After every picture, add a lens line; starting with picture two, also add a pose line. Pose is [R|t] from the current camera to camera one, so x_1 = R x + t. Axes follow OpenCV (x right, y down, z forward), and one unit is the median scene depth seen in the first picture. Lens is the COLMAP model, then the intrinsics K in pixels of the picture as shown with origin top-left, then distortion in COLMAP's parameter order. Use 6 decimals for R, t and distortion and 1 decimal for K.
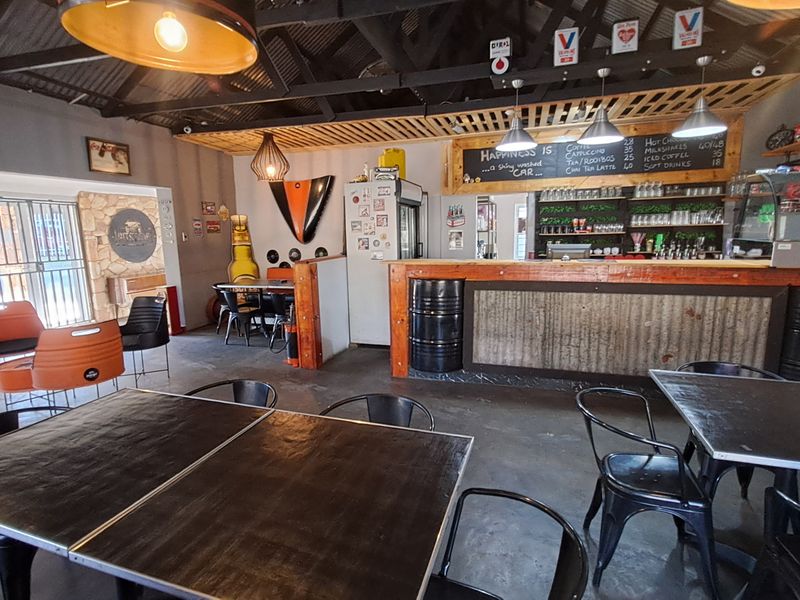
lens RADIAL K [[420.6, 0, 391.4], [0, 420.6, 296.7], [0, 0, 1]] dist [0.003048, -0.001417]
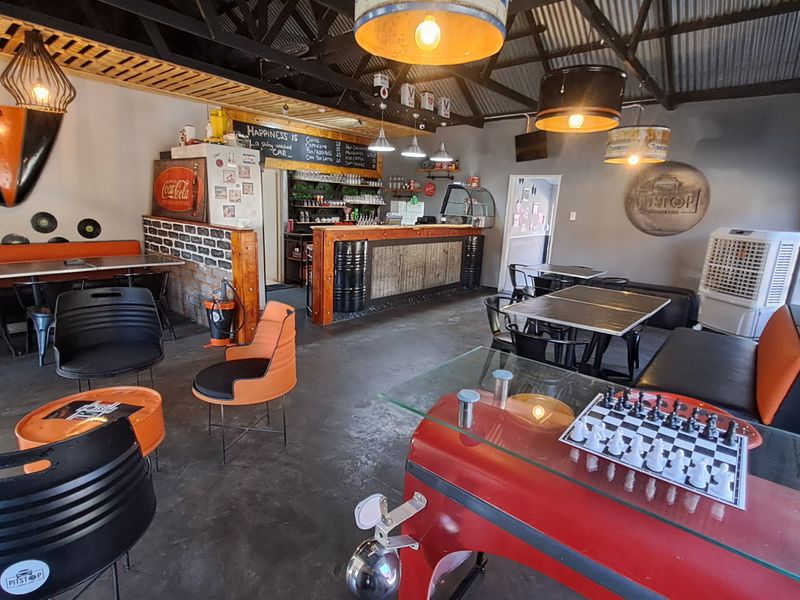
lens RADIAL K [[420.6, 0, 396.8], [0, 420.6, 297.1], [0, 0, 1]] dist [0.003048, -0.001417]
pose [[0.382393, -0.165653, 0.909029, -0.777492], [0.096230, 0.985588, 0.139125, -0.028815], [-0.918975, 0.034275, 0.392823, 0.266541]]
